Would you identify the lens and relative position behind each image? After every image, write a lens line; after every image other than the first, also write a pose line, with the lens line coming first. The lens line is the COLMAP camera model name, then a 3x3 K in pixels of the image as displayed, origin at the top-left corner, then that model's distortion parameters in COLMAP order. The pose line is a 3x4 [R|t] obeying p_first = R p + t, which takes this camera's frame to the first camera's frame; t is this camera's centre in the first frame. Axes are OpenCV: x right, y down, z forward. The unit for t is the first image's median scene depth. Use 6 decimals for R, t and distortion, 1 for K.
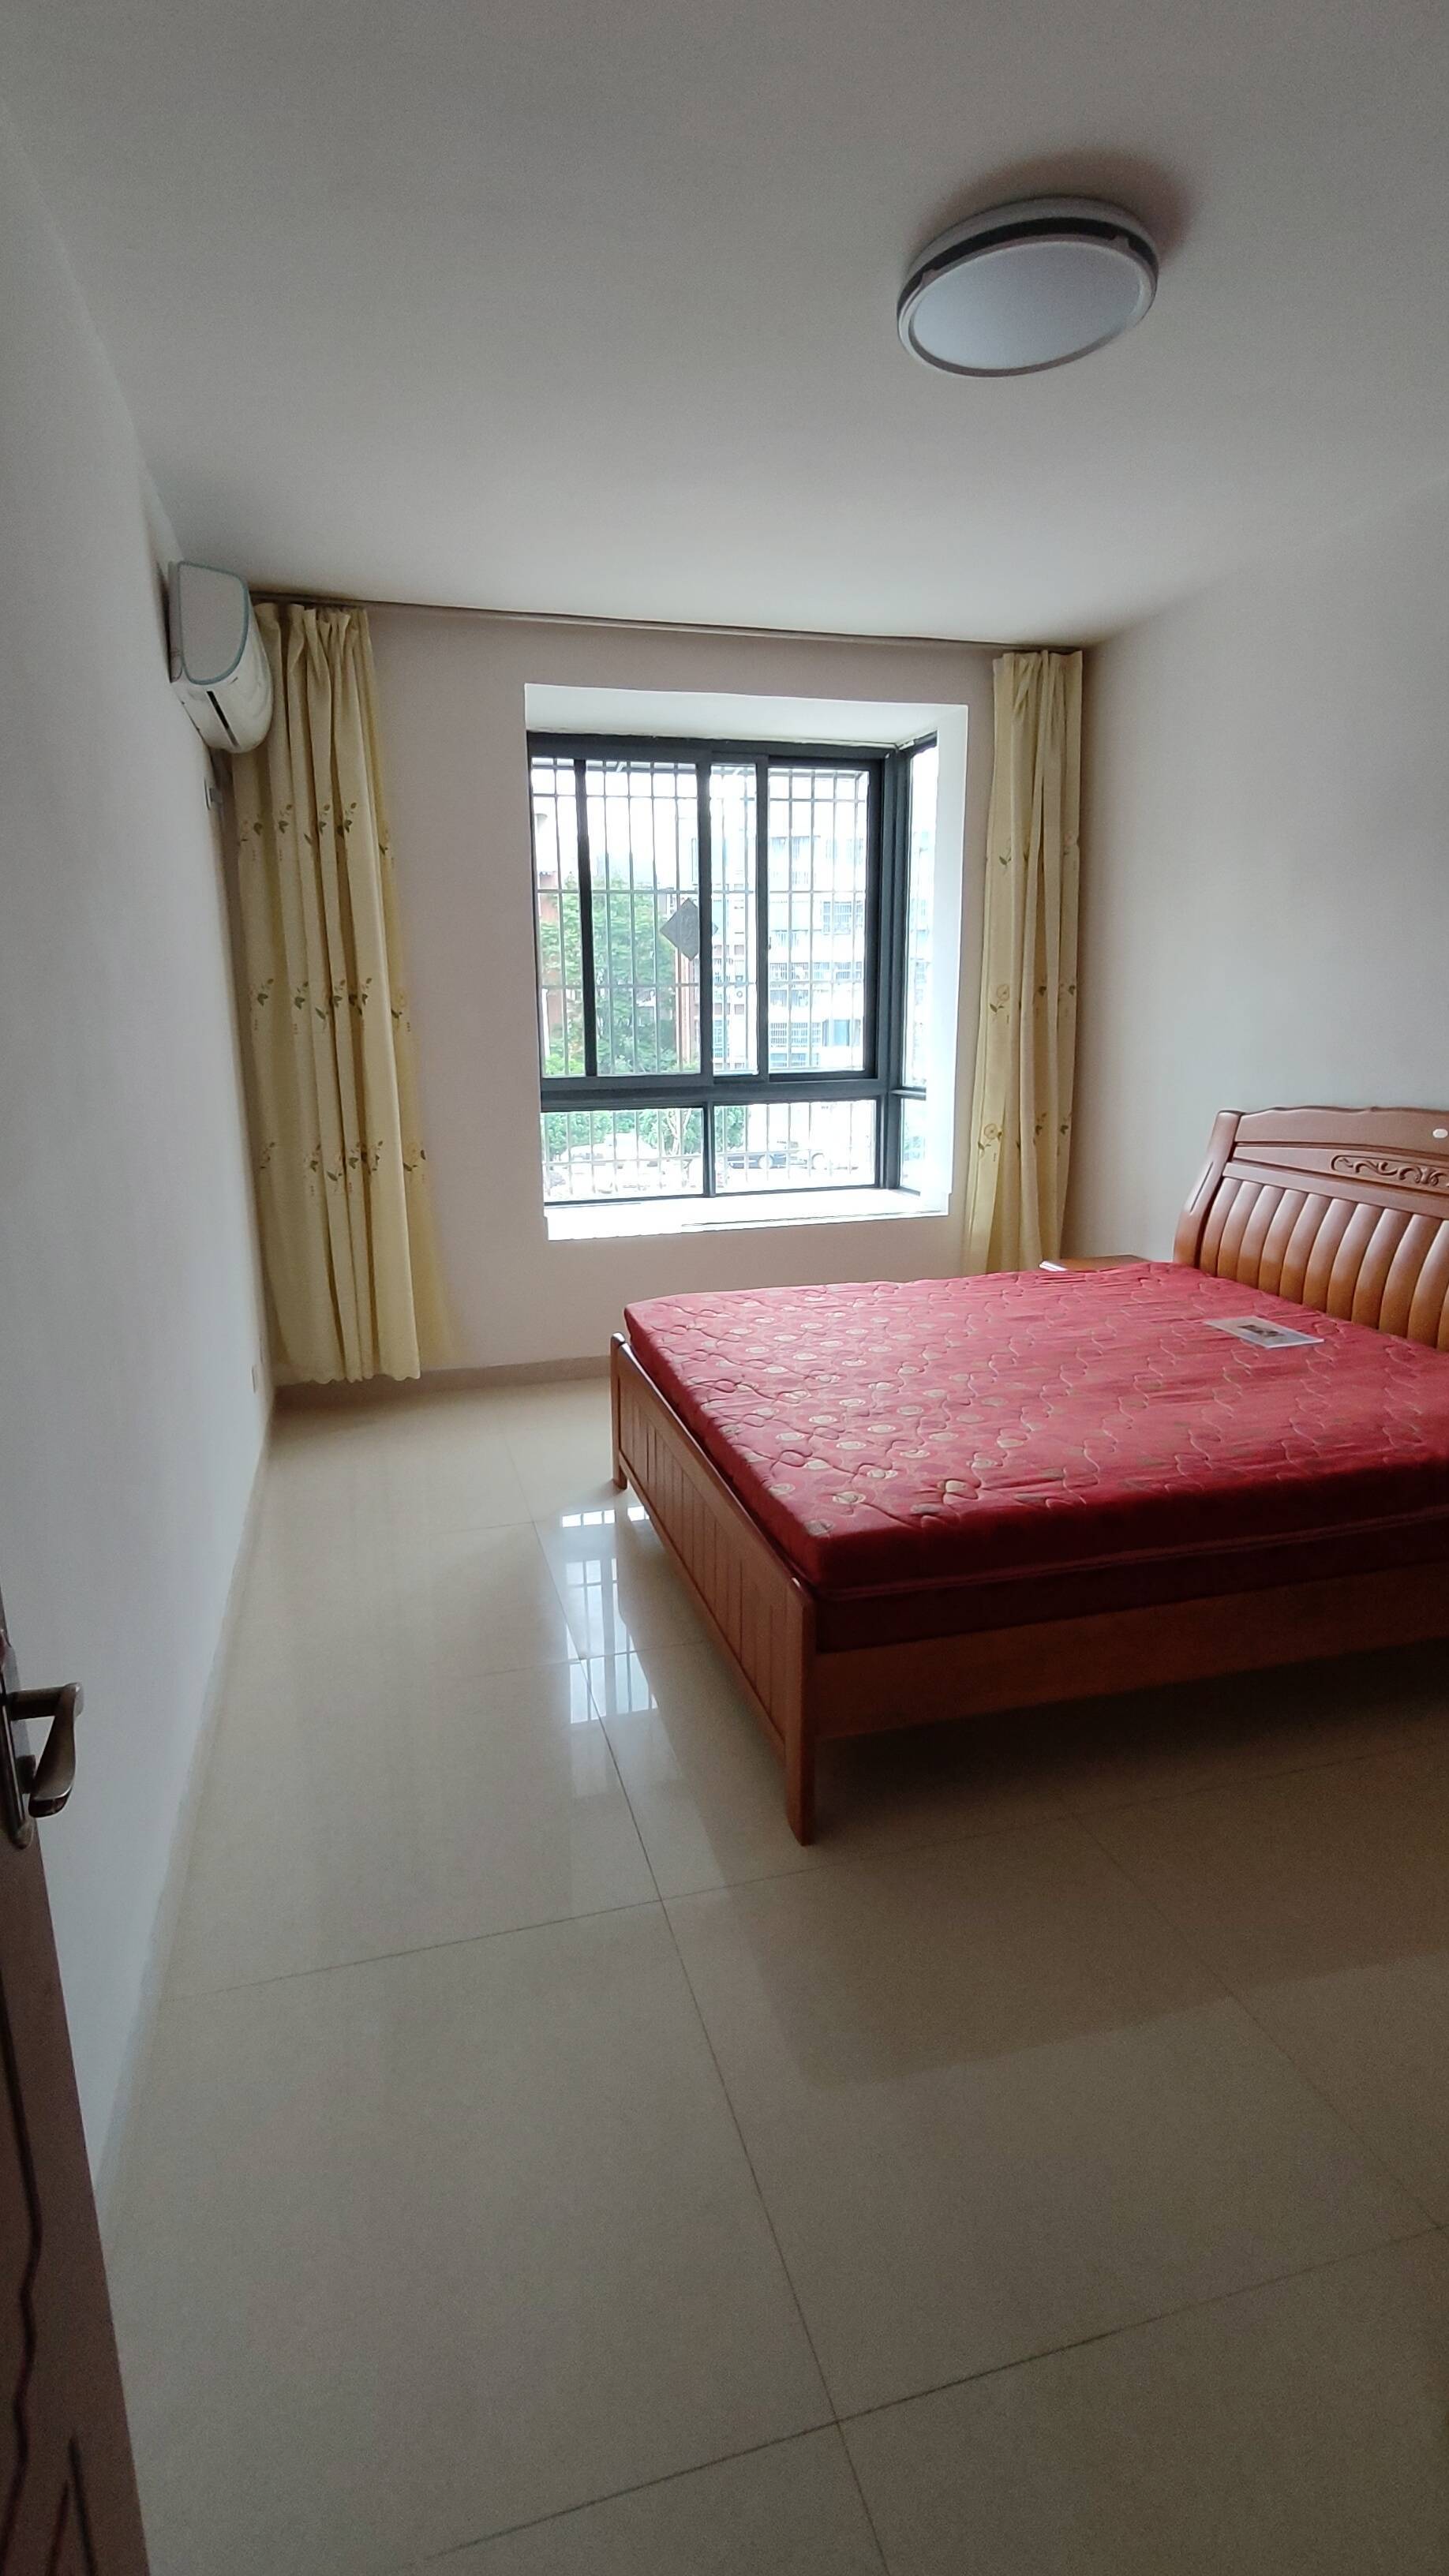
lens RADIAL K [[1197.5, 0, 714.4], [0, 1197.5, 1282.4], [0, 0, 1]] dist [0.013598, -0.000294]
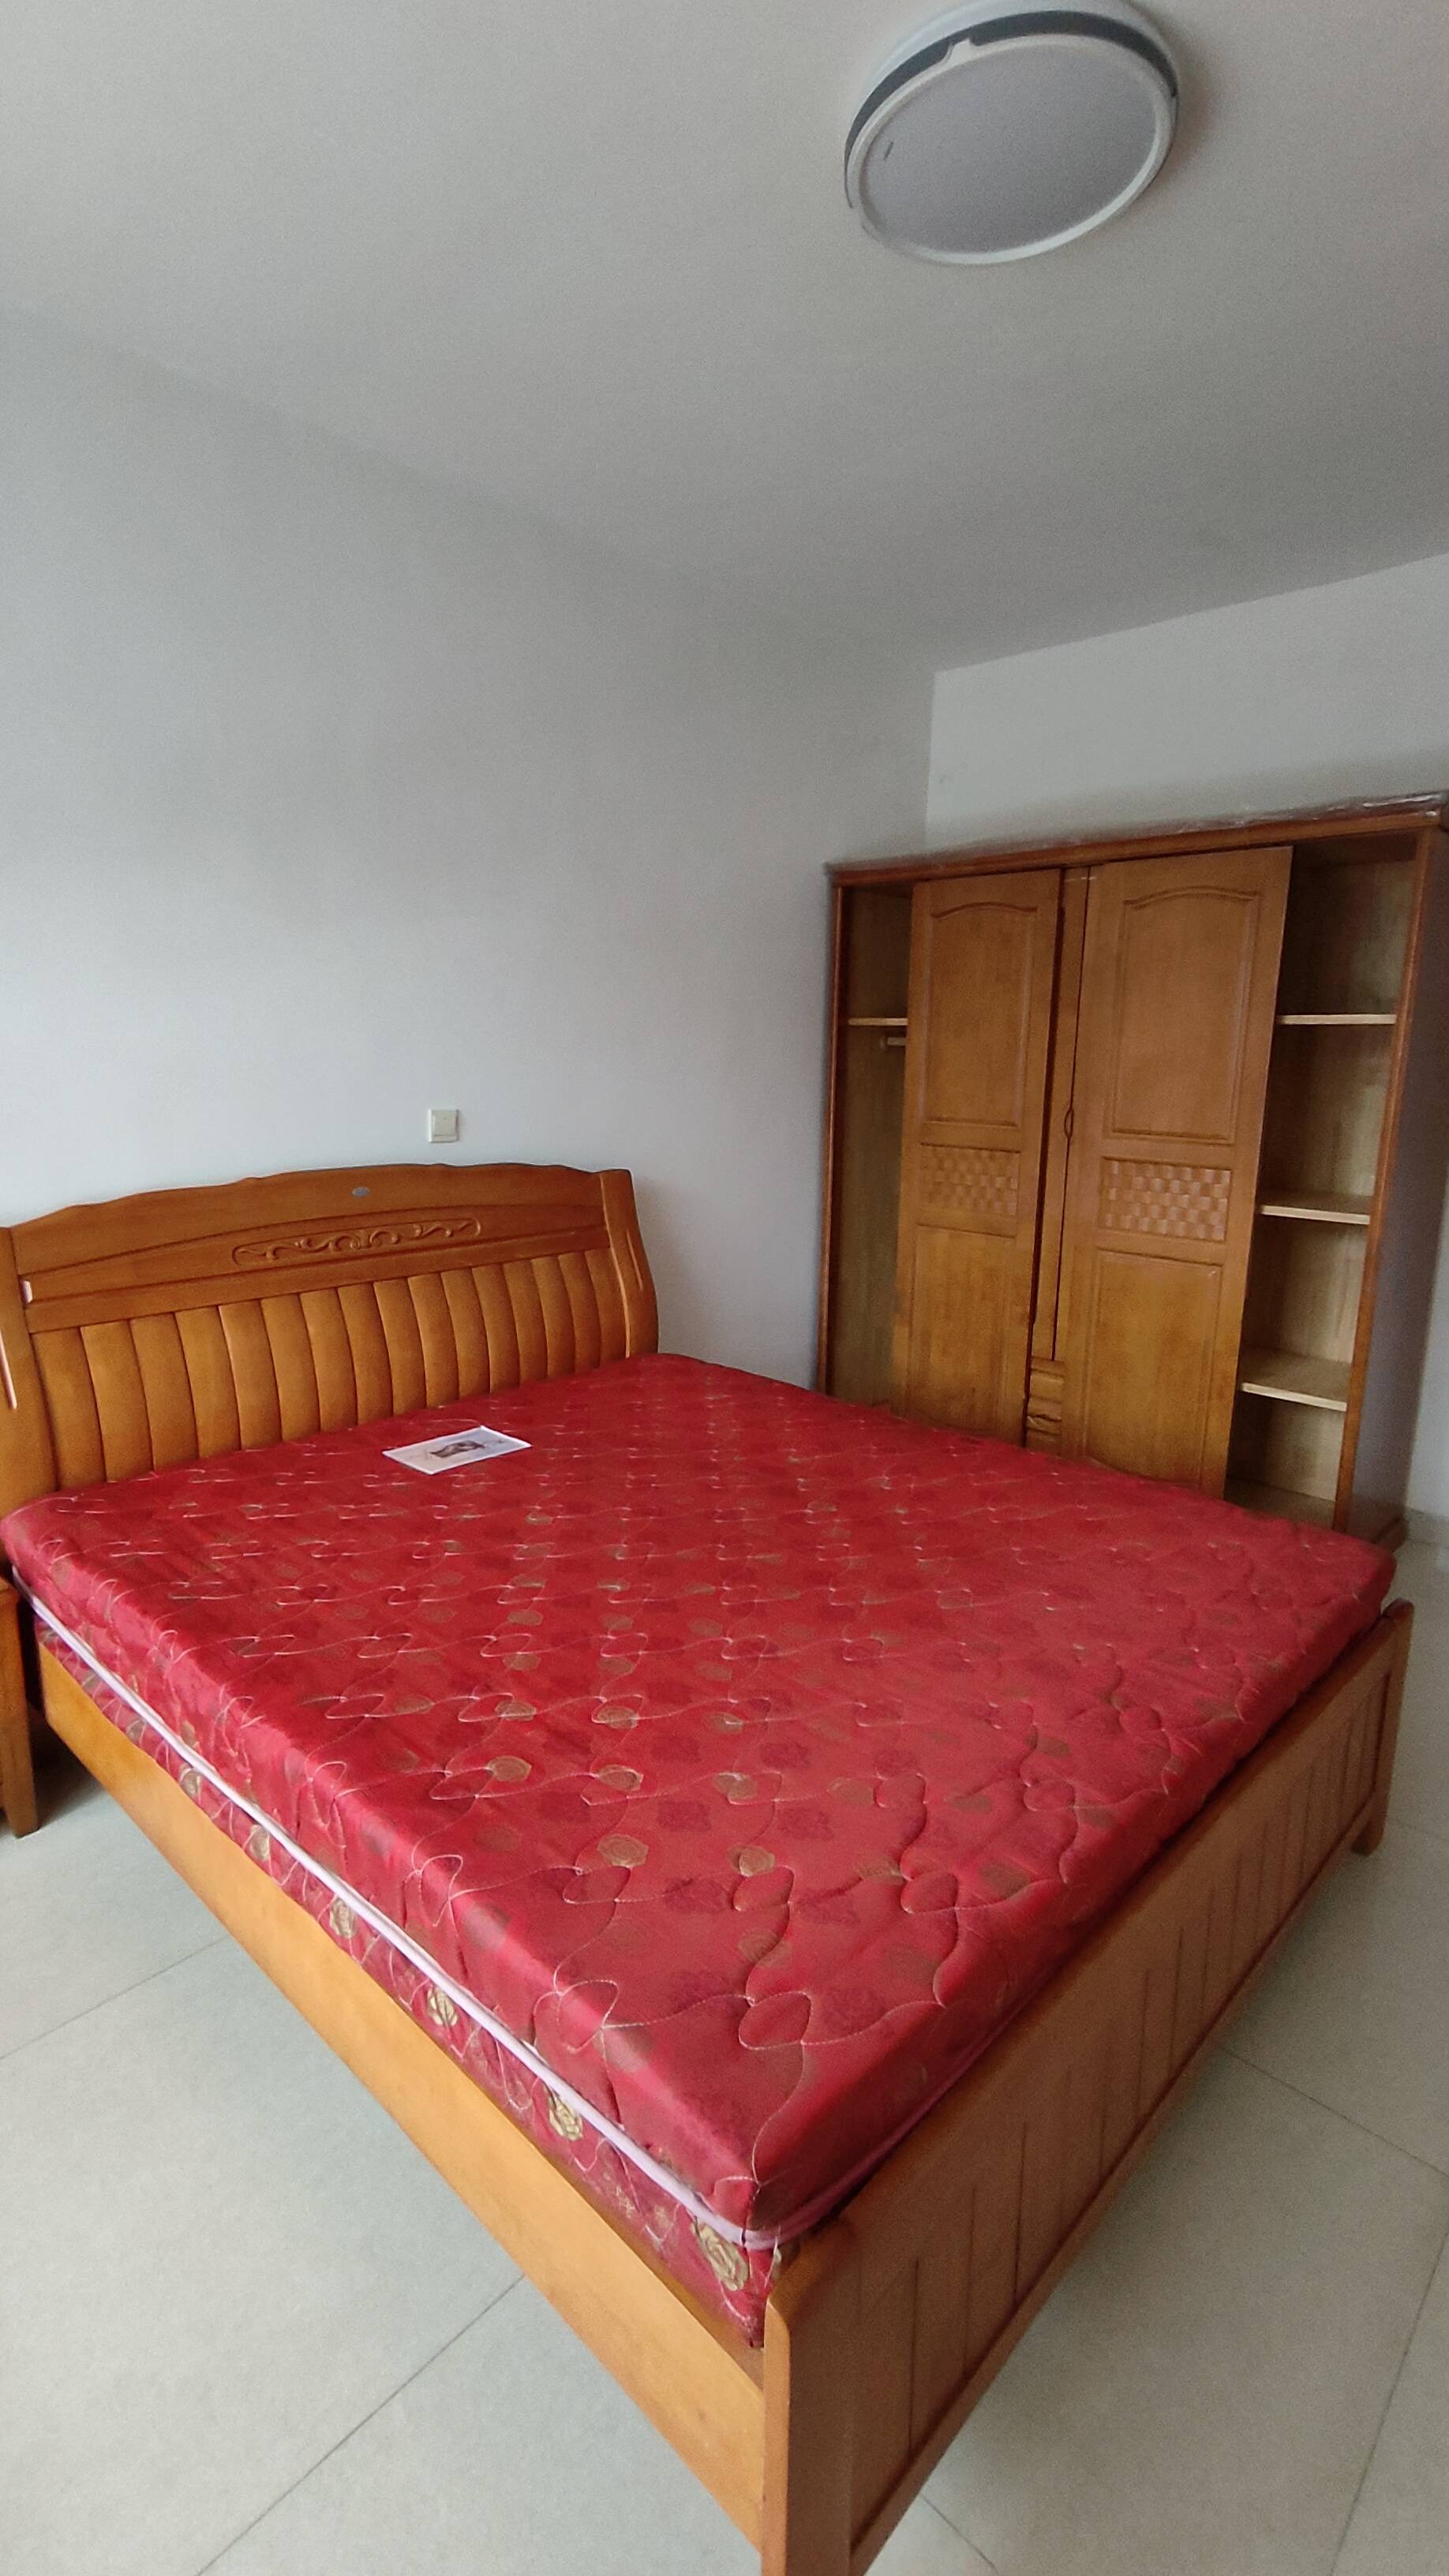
lens RADIAL K [[1197.5, 0, 723.2], [0, 1197.5, 1289.5], [0, 0, 1]] dist [0.013598, -0.000294]
pose [[-0.517215, -0.166351, 0.839533, -0.290136], [0.184283, 0.936273, 0.299053, -0.265678], [-0.835780, 0.309387, -0.453599, 1.181452]]
